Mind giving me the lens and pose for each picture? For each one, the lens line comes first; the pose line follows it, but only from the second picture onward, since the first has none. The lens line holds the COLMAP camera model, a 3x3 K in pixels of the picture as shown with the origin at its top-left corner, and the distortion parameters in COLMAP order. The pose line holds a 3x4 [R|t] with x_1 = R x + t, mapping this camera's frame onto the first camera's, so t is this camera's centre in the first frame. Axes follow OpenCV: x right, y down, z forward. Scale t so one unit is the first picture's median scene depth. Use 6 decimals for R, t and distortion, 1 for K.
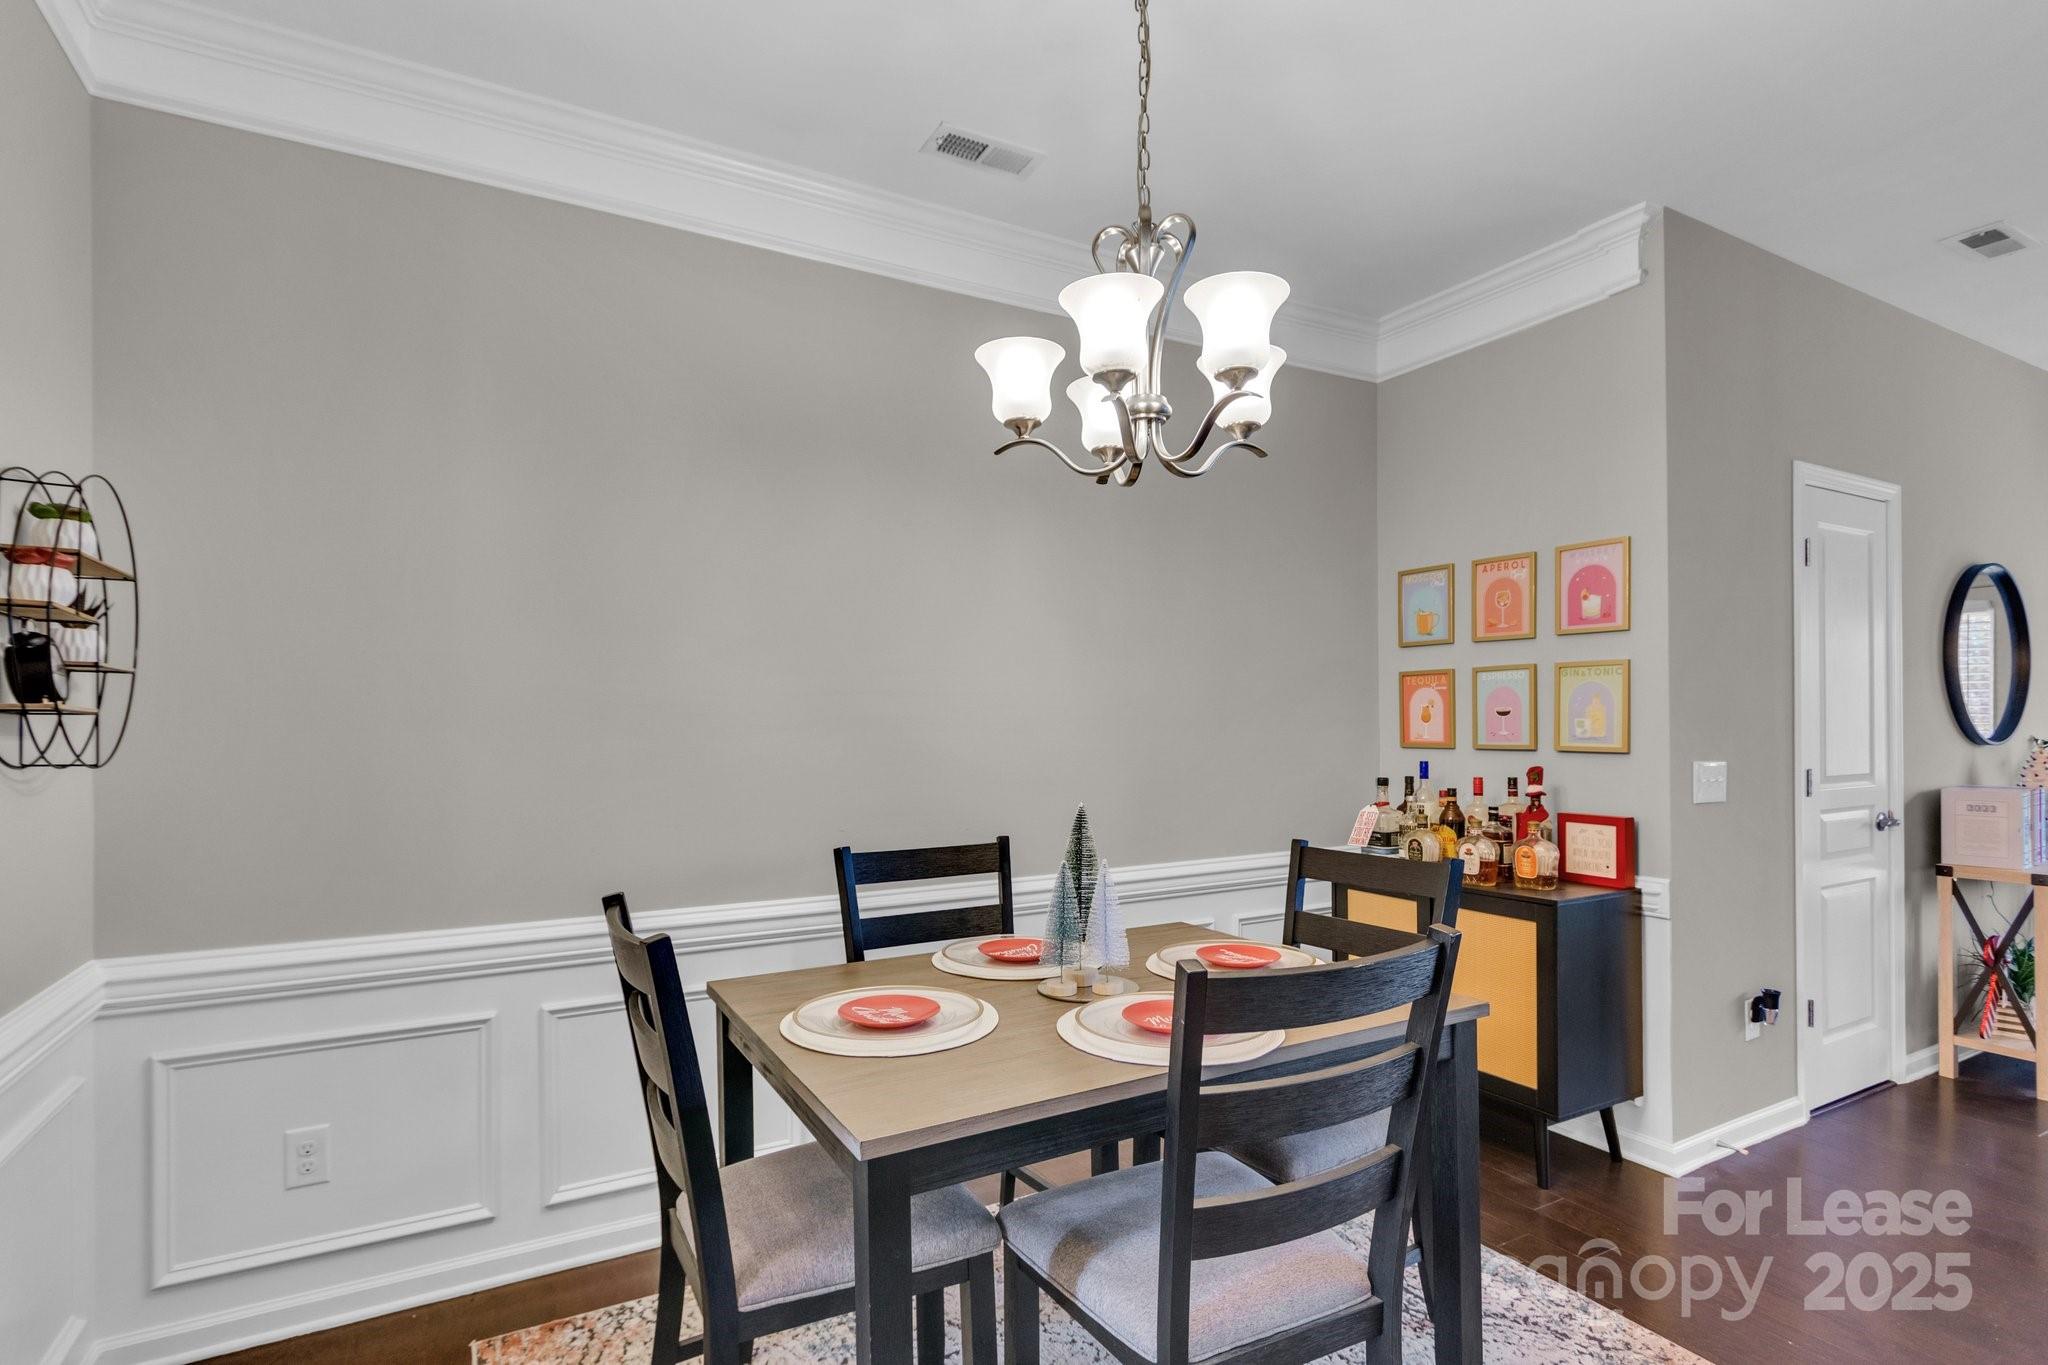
lens RADIAL K [[1010.6, 0, 1024.5], [0, 1010.6, 725.0], [0, 0, 1]] dist [0.000871, -0.000522]
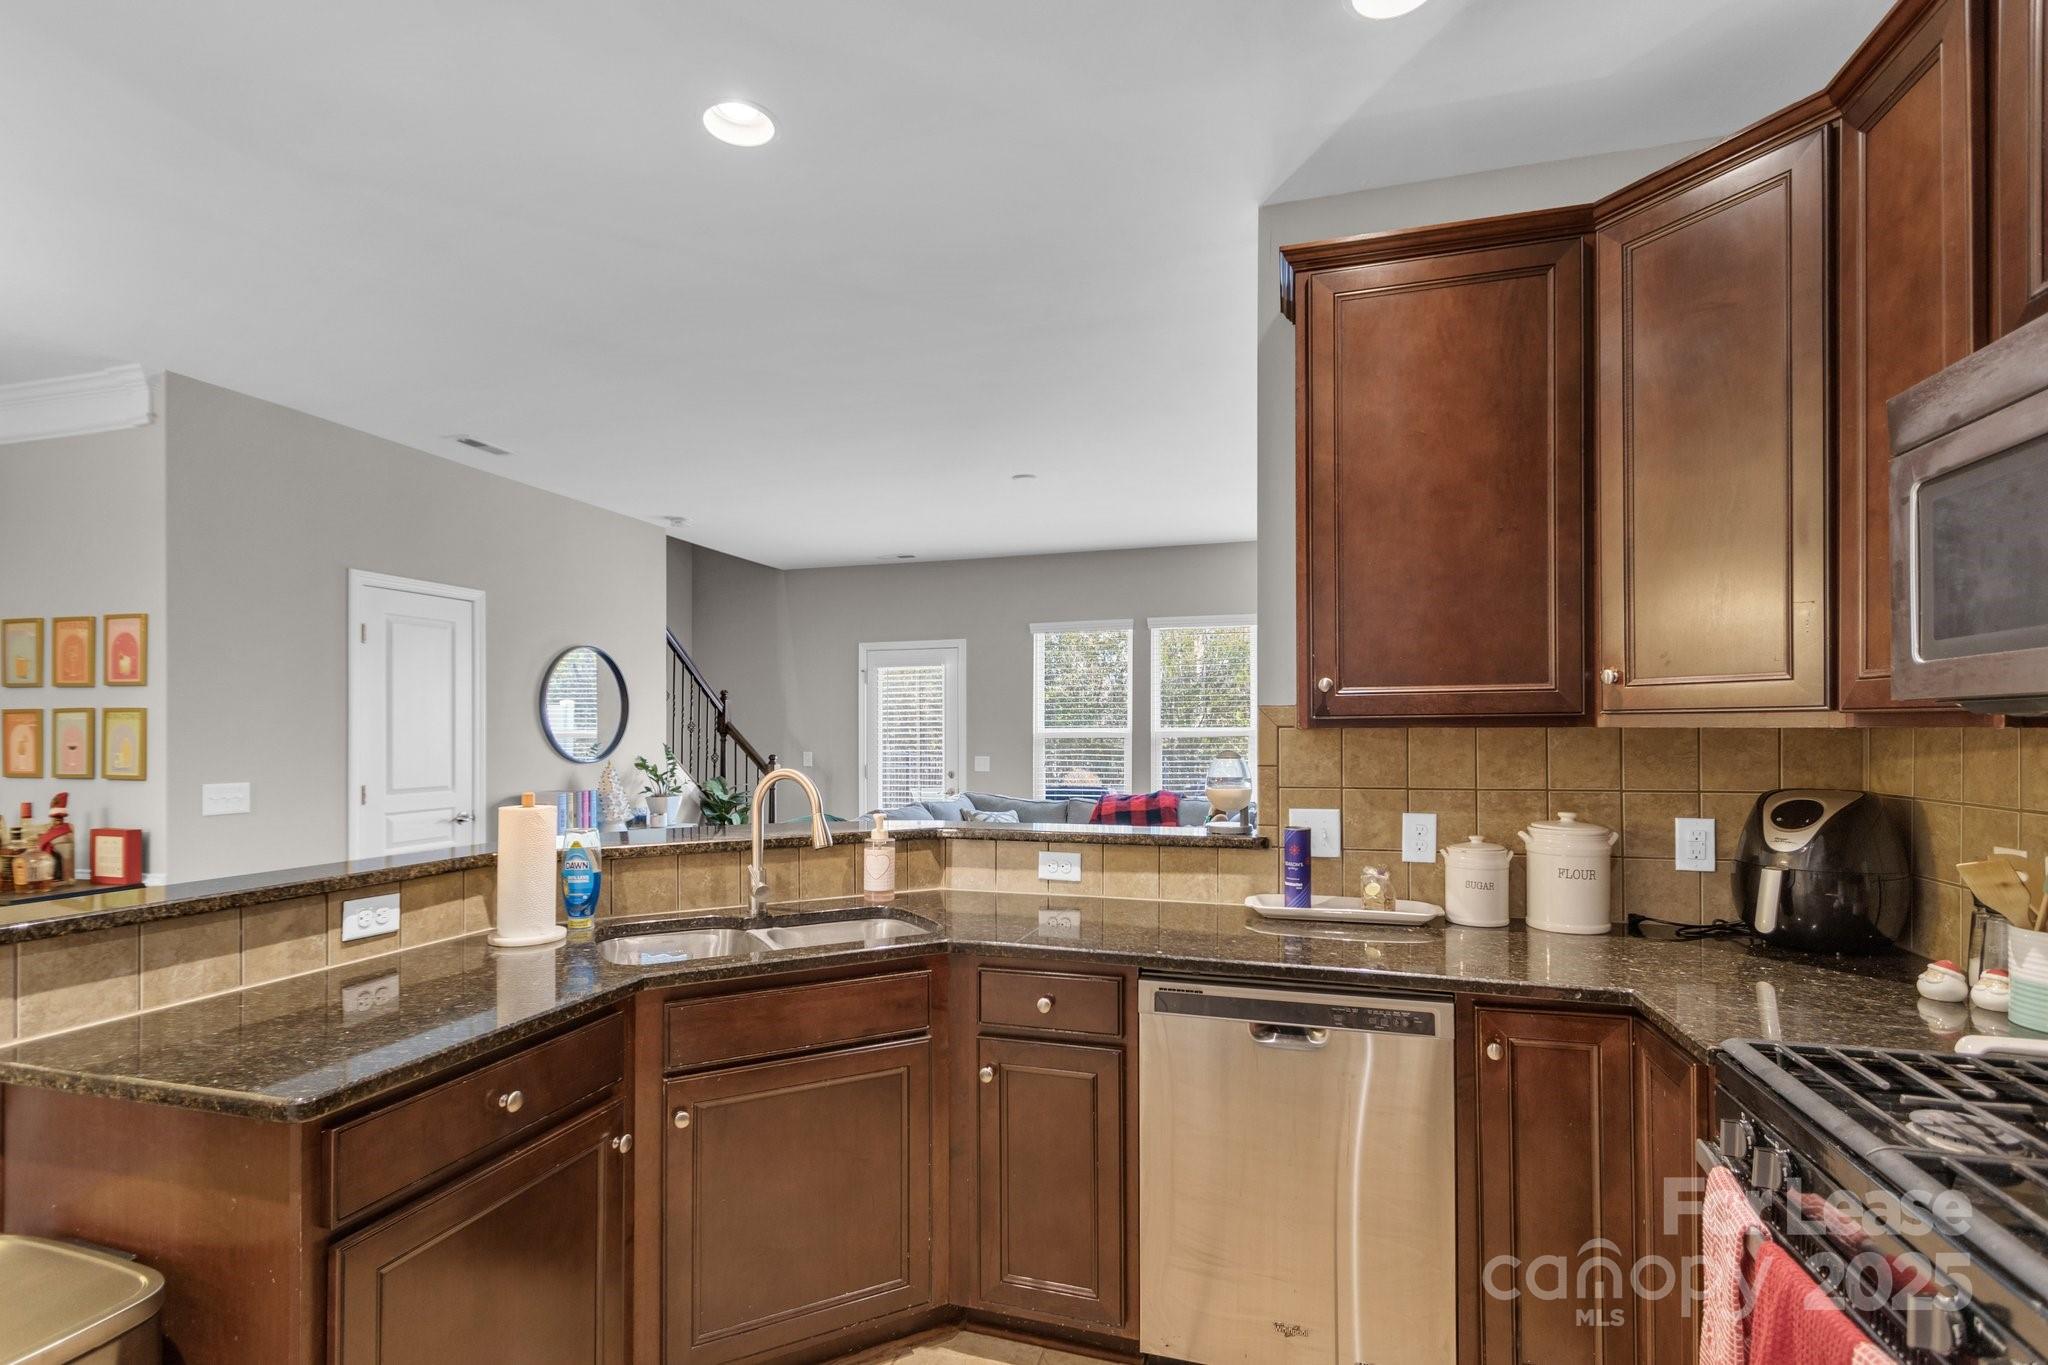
lens RADIAL K [[953.6, 0, 1016.2], [0, 953.6, 725.7], [0, 0, 1]] dist [0.002969, 0.000036]
pose [[0.718220, 0.008170, 0.695768, 0.500514], [-0.000536, 0.999937, -0.011188, -0.026233], [-0.695816, 0.007663, 0.718179, -0.608589]]
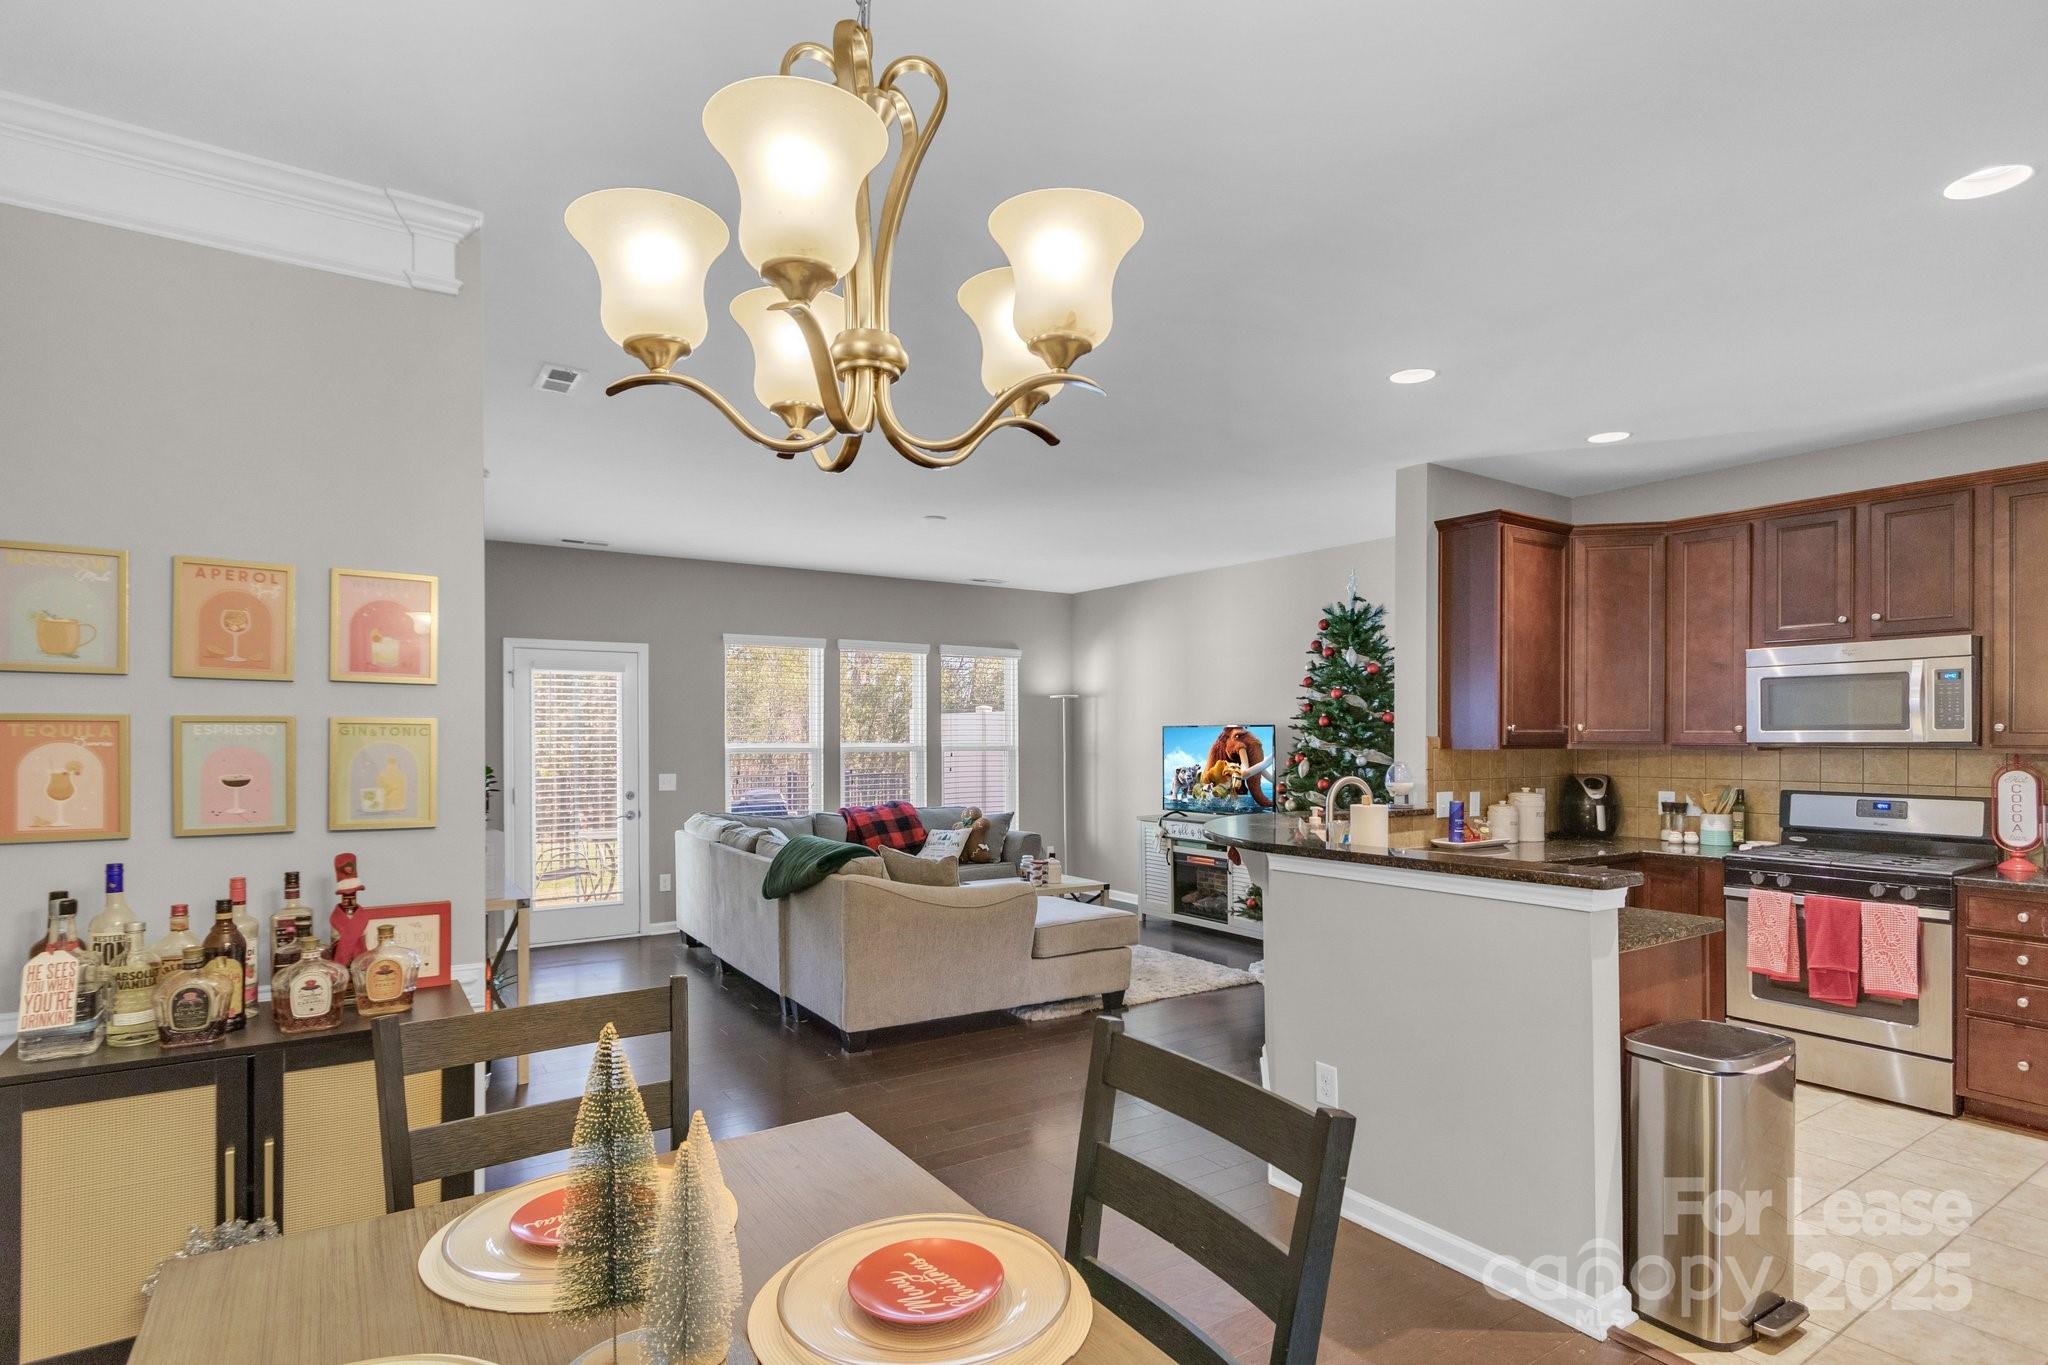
lens RADIAL K [[1026.9, 0, 1011.3], [0, 1026.9, 734.4], [0, 0, 1]] dist [-0.002117, -0.001752]
pose [[-0.067859, 0.011654, 0.997627, -0.284842], [0.001633, 0.999932, -0.011570, -0.037586], [-0.997694, 0.000844, -0.067874, 0.520750]]
